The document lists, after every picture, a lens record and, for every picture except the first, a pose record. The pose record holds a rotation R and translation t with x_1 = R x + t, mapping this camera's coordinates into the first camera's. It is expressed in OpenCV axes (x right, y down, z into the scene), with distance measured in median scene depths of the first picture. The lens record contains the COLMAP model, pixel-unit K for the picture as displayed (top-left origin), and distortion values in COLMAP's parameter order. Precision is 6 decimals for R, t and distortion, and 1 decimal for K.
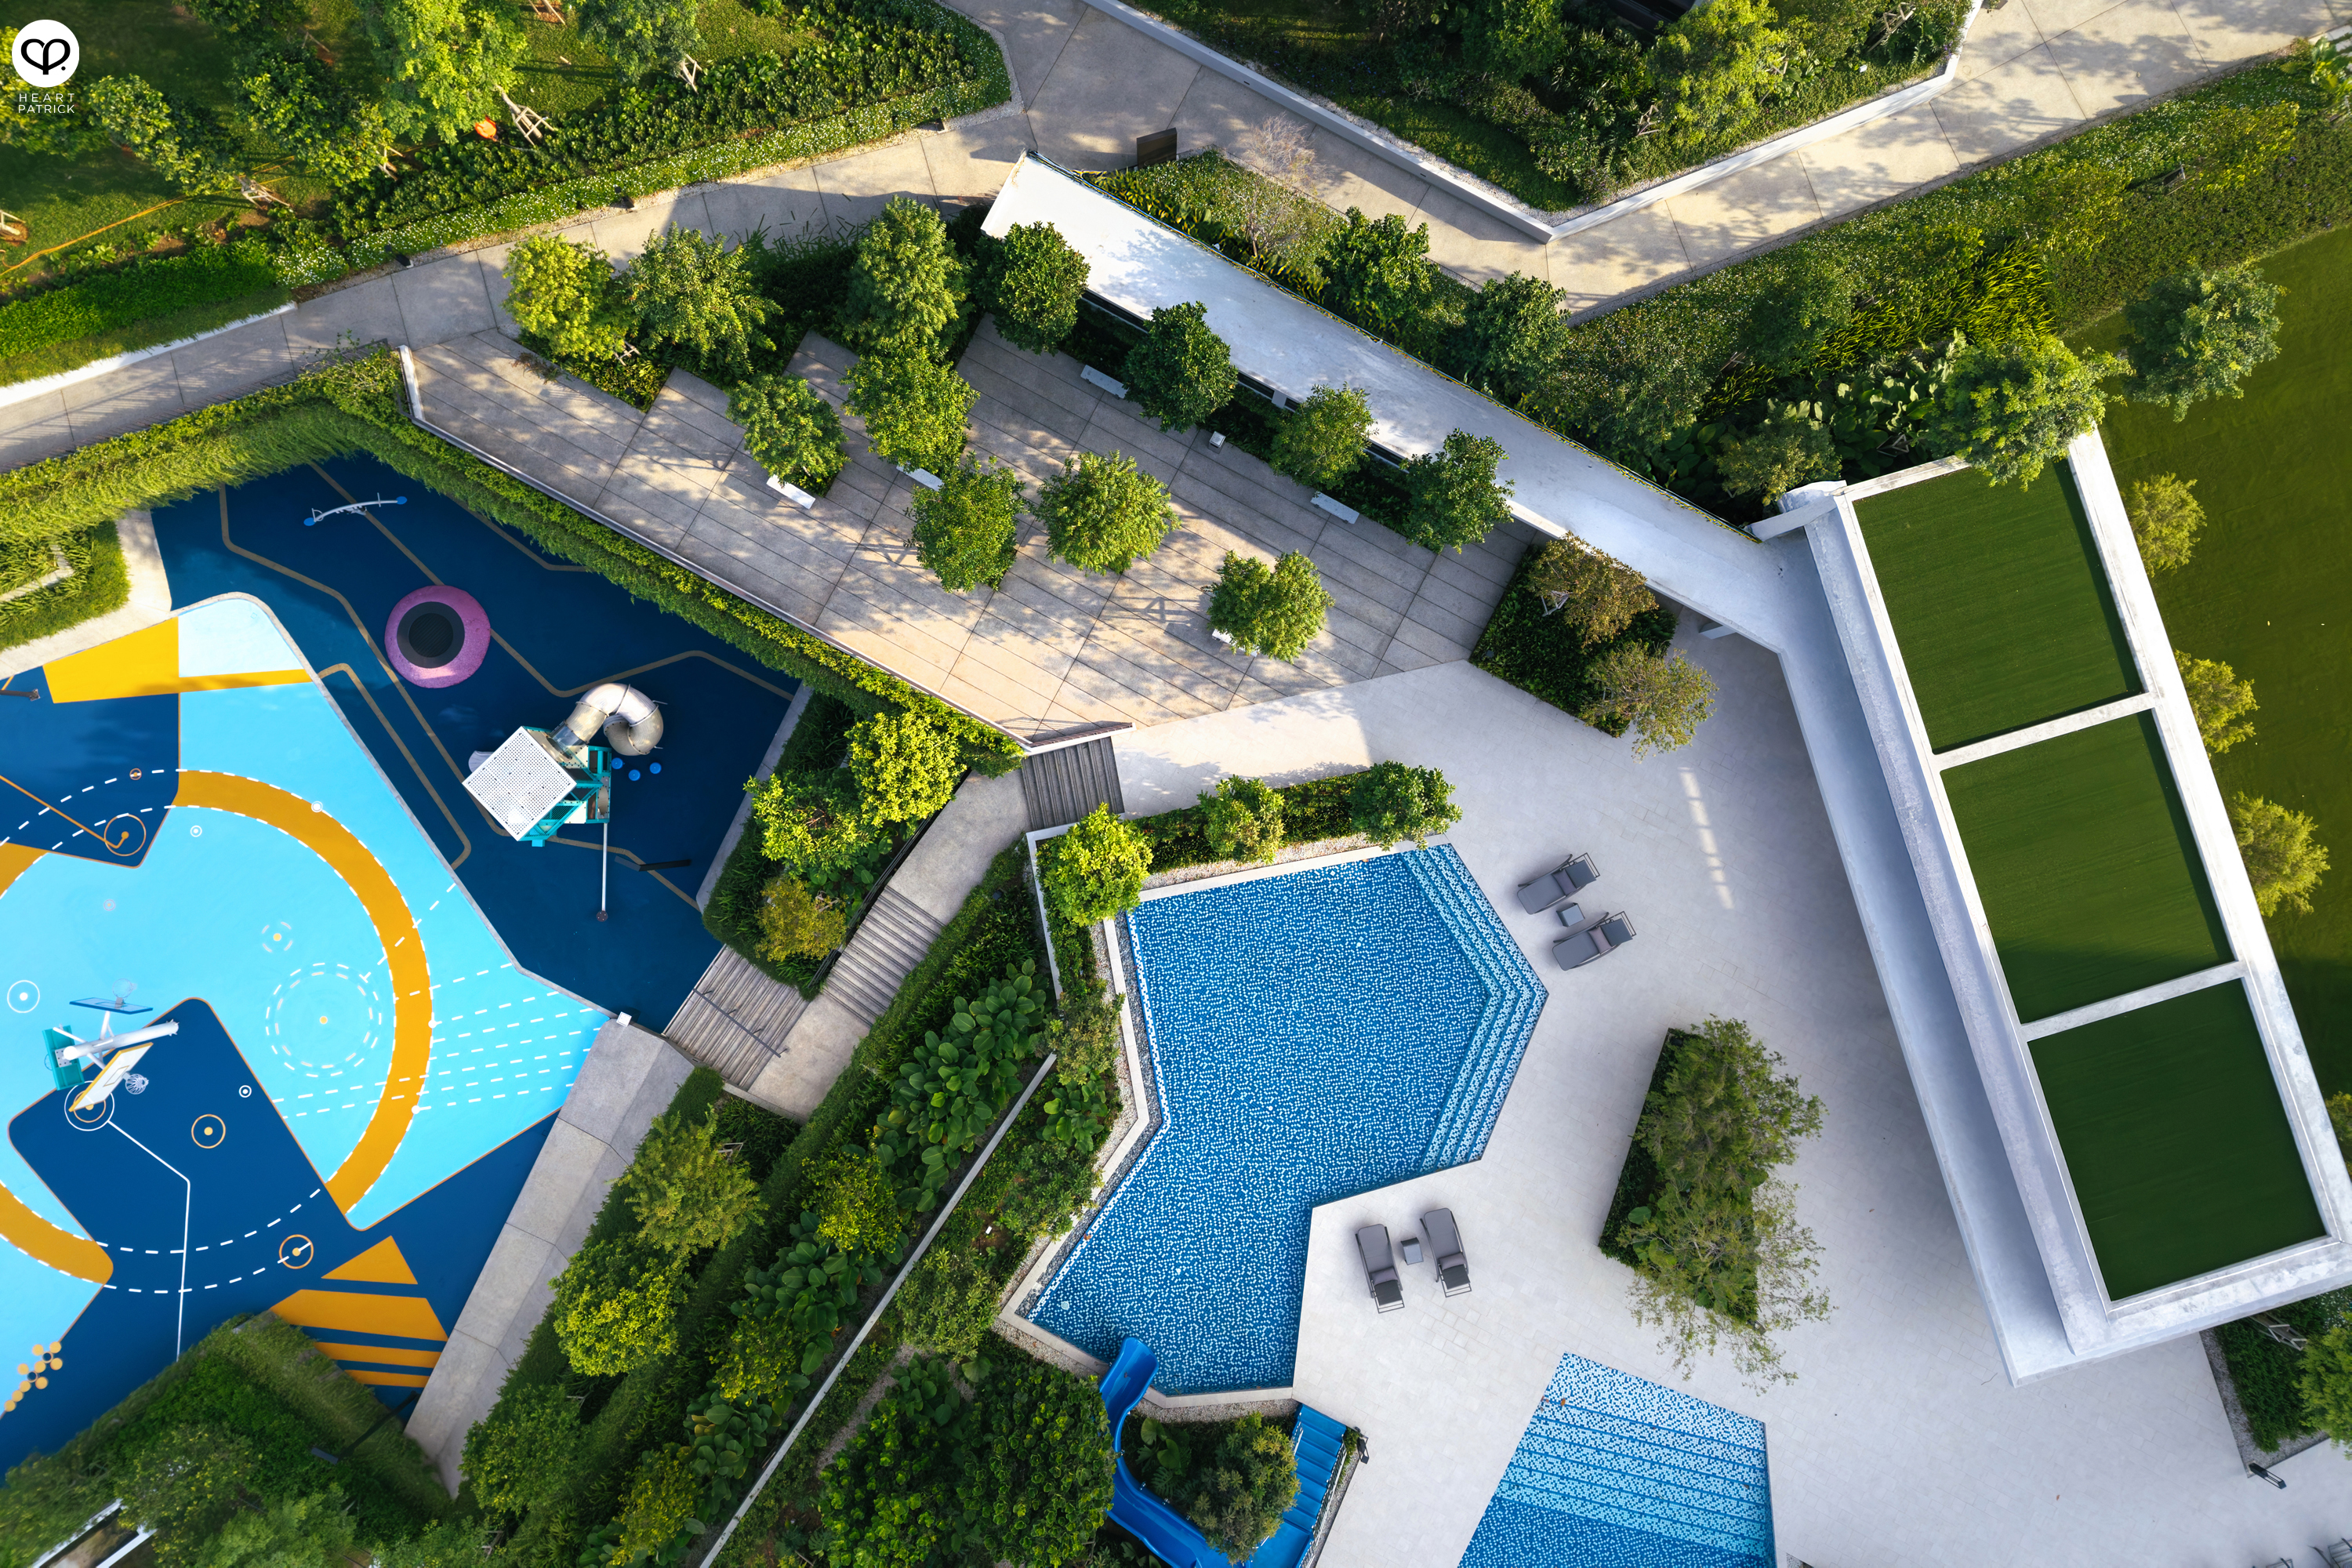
lens RADIAL K [[1613.8, 0, 1168.0], [0, 1613.8, 583.9], [0, 0, 1]] dist [-0.003412, -0.000878]
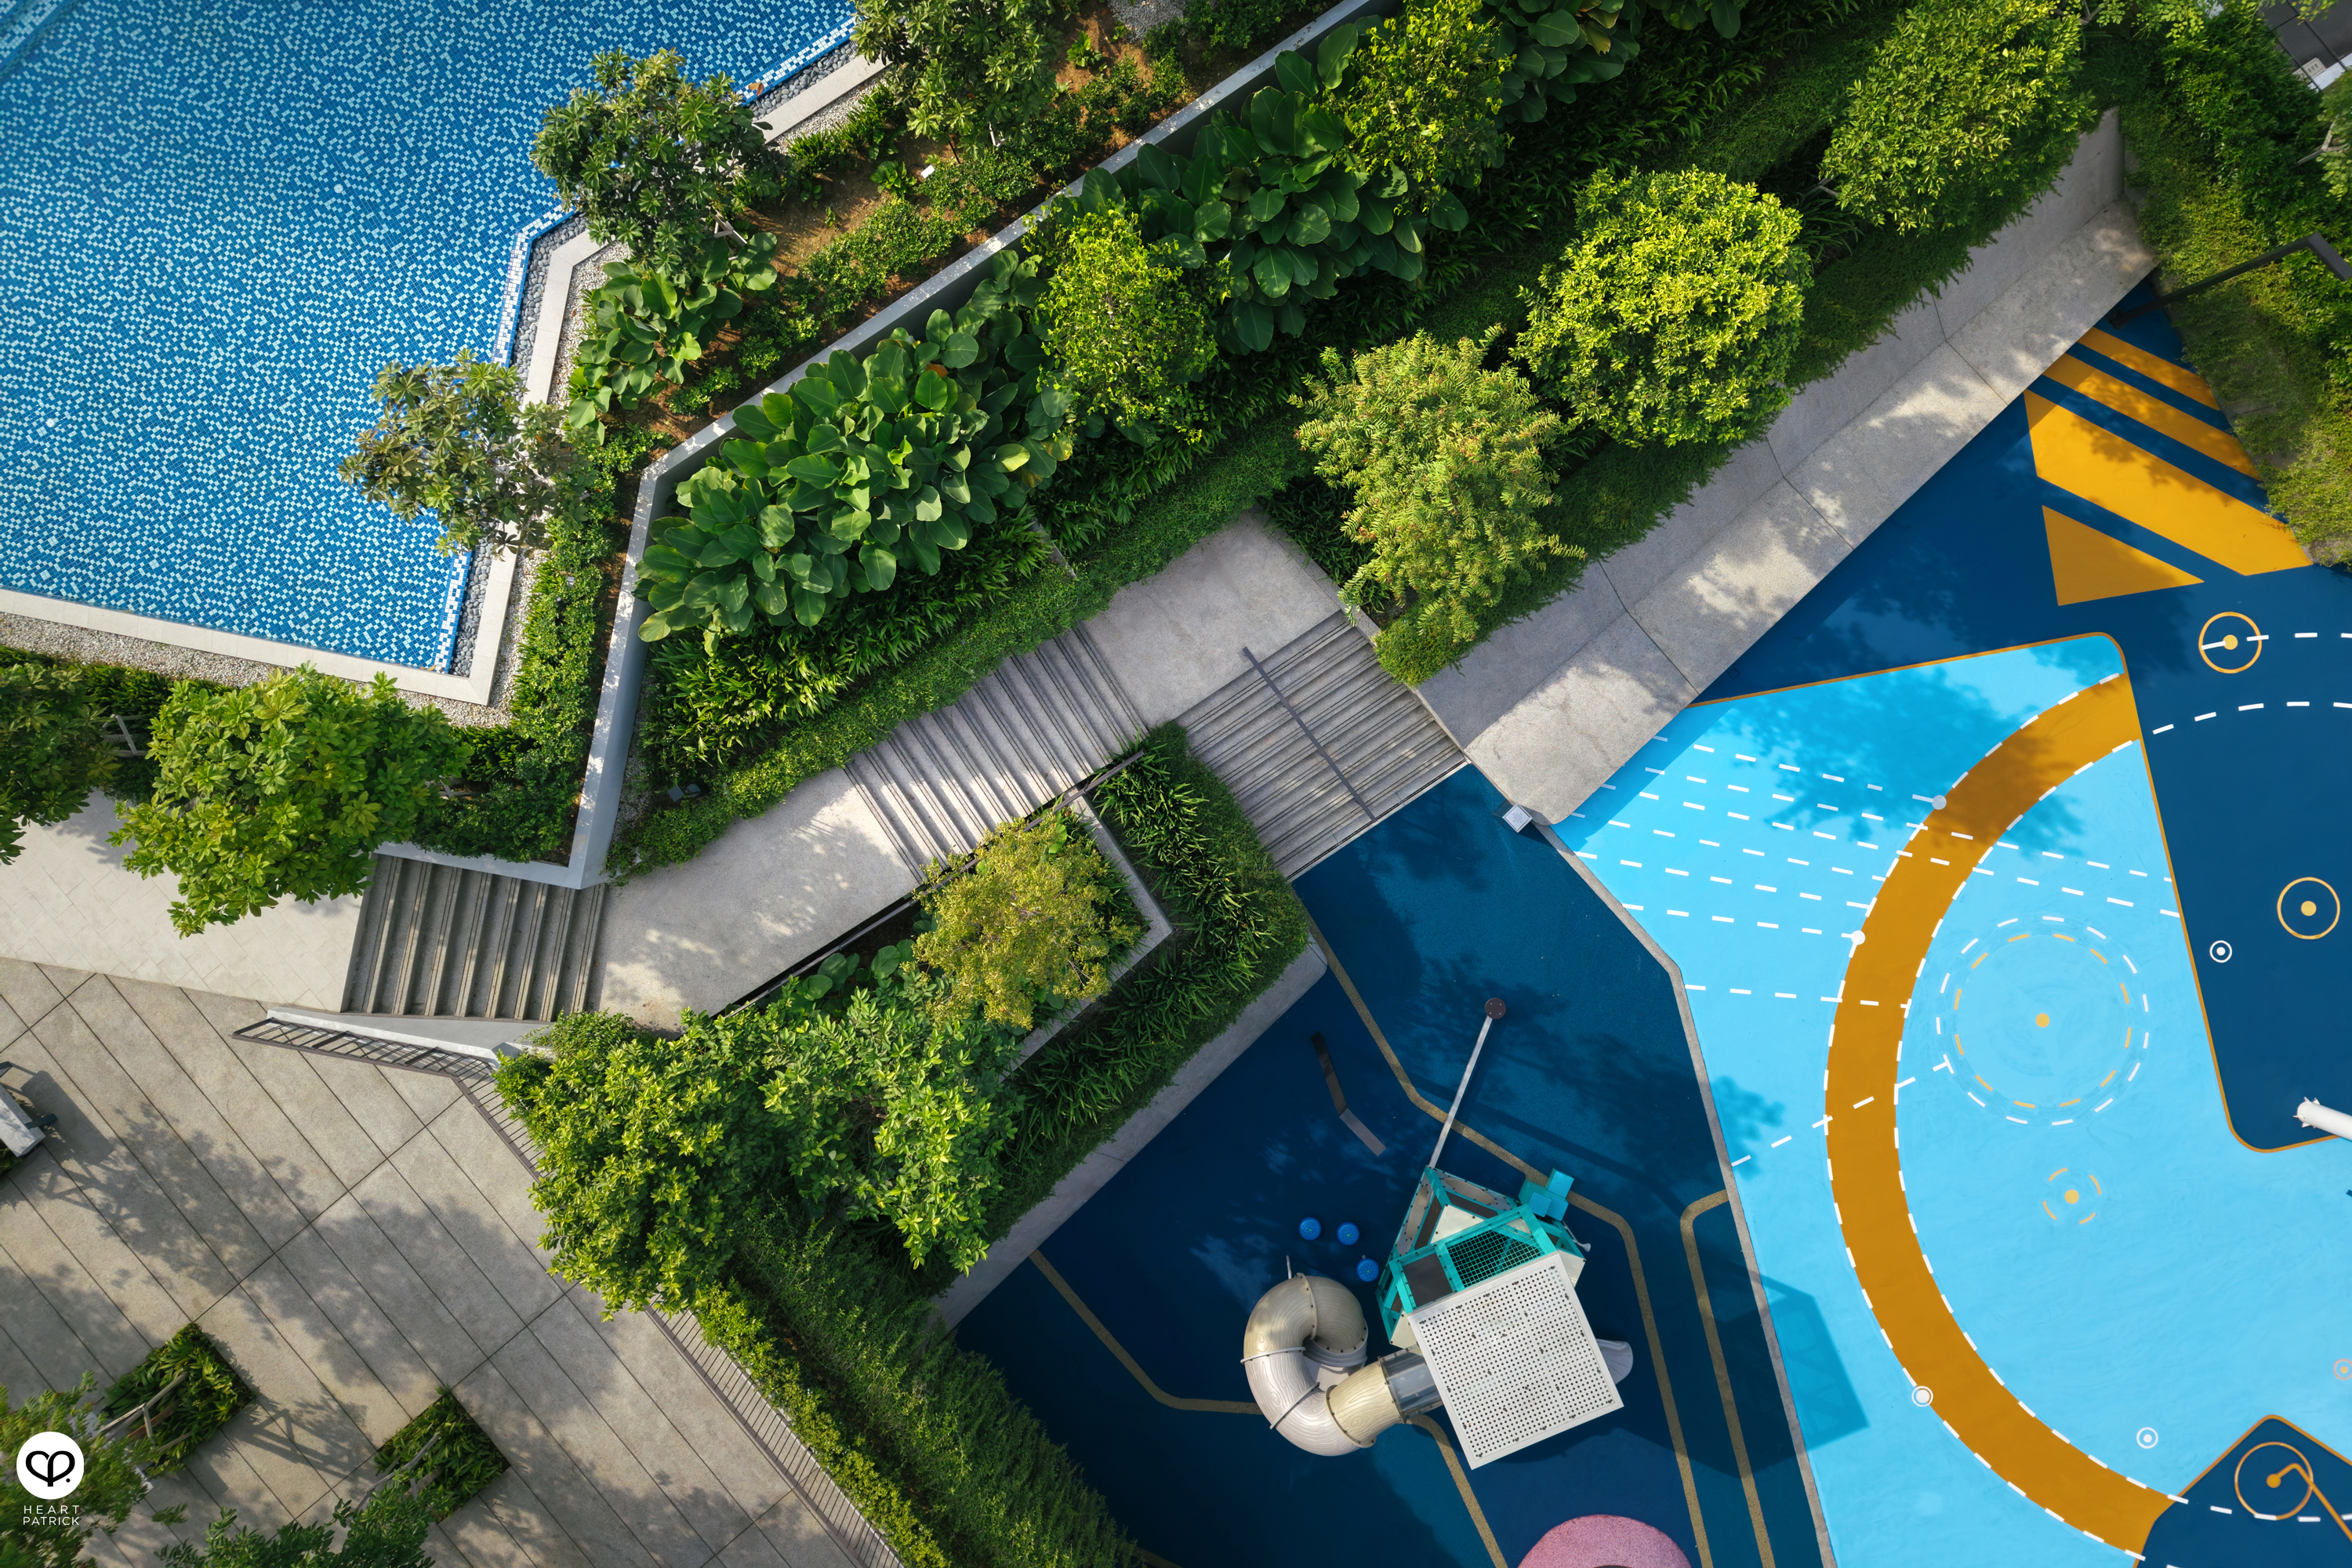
lens RADIAL K [[1613.8, 0, 1176.0], [0, 1613.8, 778.1], [0, 0, 1]] dist [-0.003412, -0.000878]
pose [[-0.928916, -0.370251, -0.005354, -0.225592], [0.368845, -0.926472, 0.074855, 0.201109], [-0.032676, 0.067559, 0.997180, 0.474318]]
